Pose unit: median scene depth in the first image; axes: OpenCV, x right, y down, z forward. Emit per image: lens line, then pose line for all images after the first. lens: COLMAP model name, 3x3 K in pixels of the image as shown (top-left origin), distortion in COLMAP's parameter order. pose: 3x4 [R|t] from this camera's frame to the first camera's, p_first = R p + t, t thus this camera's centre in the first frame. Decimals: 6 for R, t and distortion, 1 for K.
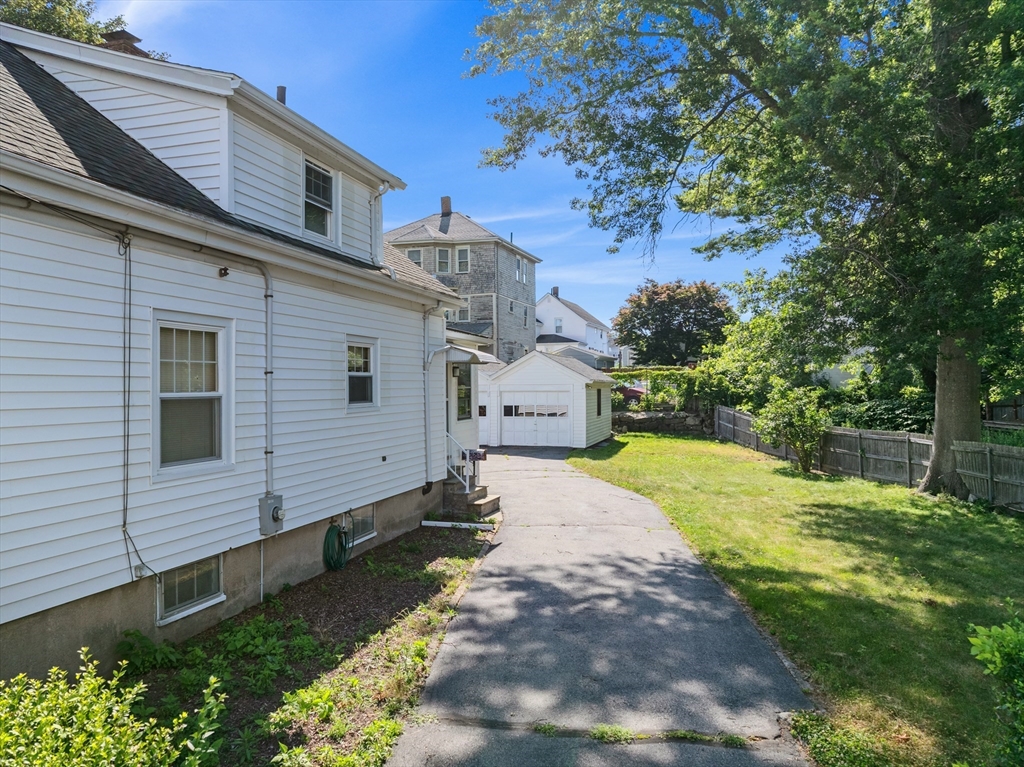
lens RADIAL K [[721.1, 0, 510.8], [0, 721.1, 377.9], [0, 0, 1]] dist [-0.043618, 0.002061]
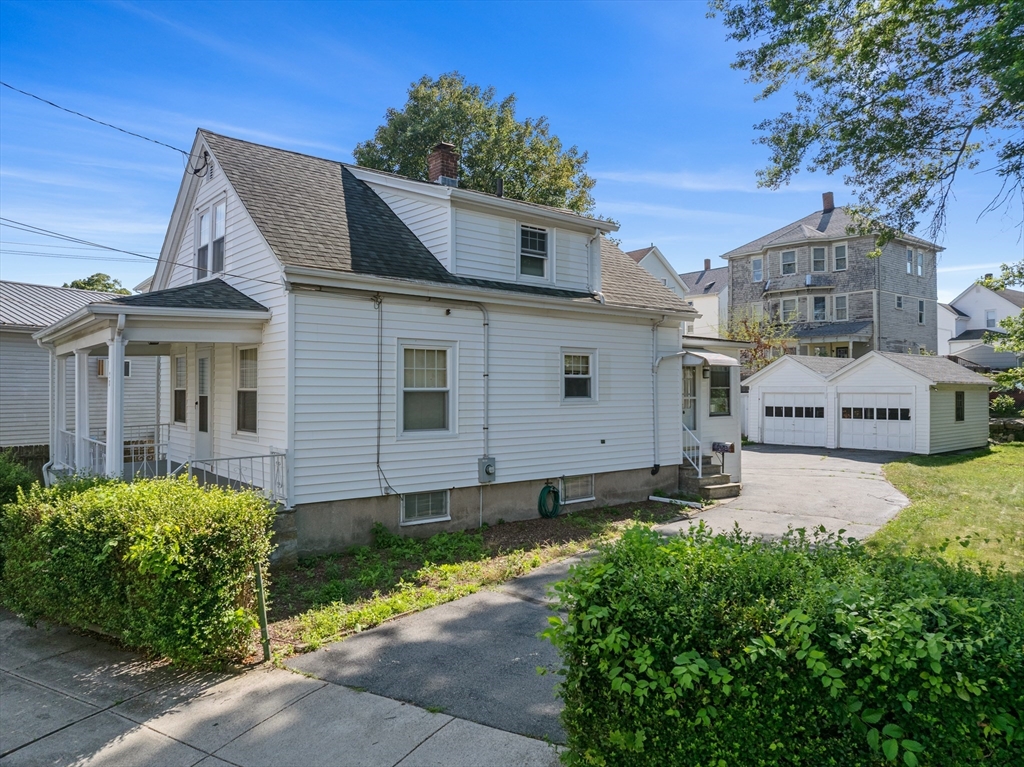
lens RADIAL K [[721.1, 0, 510.8], [0, 721.1, 377.9], [0, 0, 1]] dist [-0.043618, 0.002061]
pose [[0.829657, -0.000411, -0.558274, 0.164123], [-0.000690, 0.999998, -0.001762, 0.000228], [0.558273, 0.001847, 0.829655, -0.066446]]
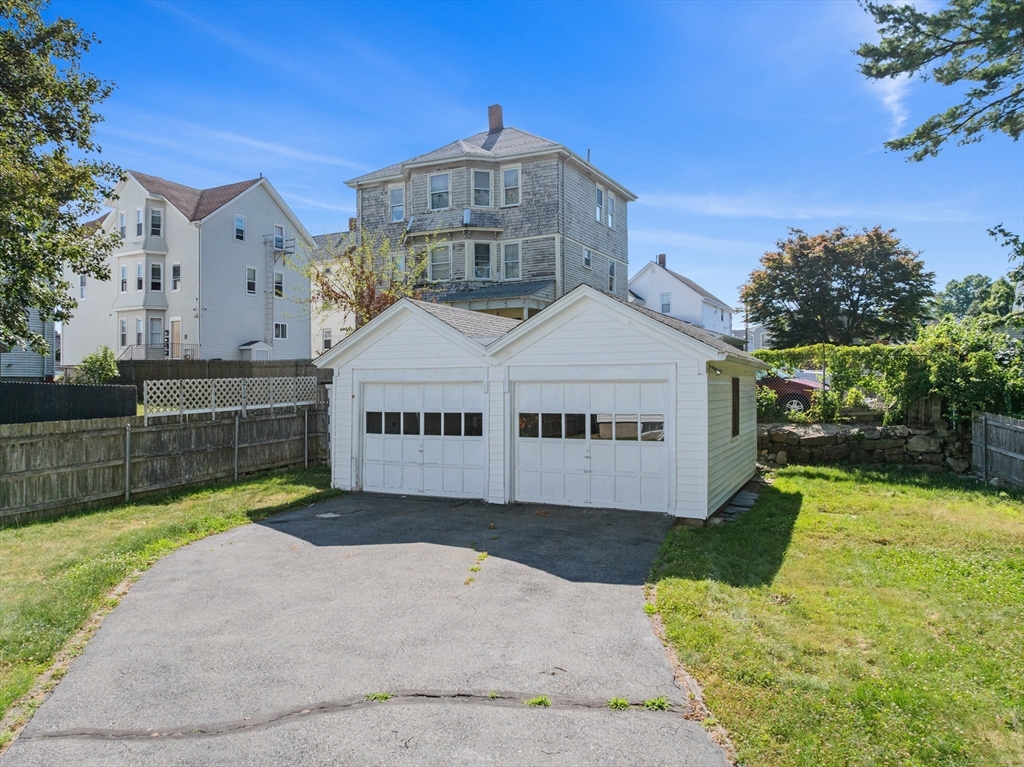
lens RADIAL K [[721.1, 0, 510.8], [0, 721.1, 377.9], [0, 0, 1]] dist [-0.043618, 0.002061]
pose [[0.988148, 0.001188, -0.153502, 0.055361], [-0.000938, 0.999998, 0.001701, 0.016145], [0.153504, -0.001537, 0.988147, 0.570360]]
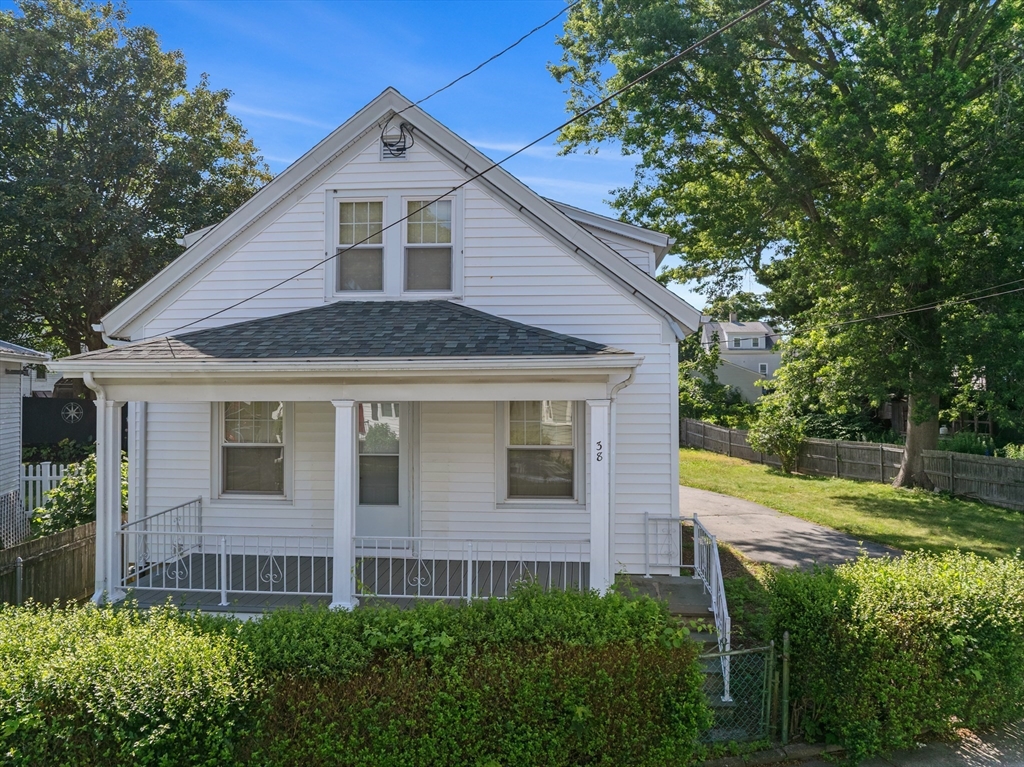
lens RADIAL K [[721.1, 0, 510.8], [0, 721.1, 377.9], [0, 0, 1]] dist [-0.043618, 0.002061]
pose [[0.979605, 0.010034, 0.200680, -0.280191], [-0.009386, 0.999947, -0.004181, -0.024470], [-0.200712, 0.002213, 0.979648, -0.131419]]
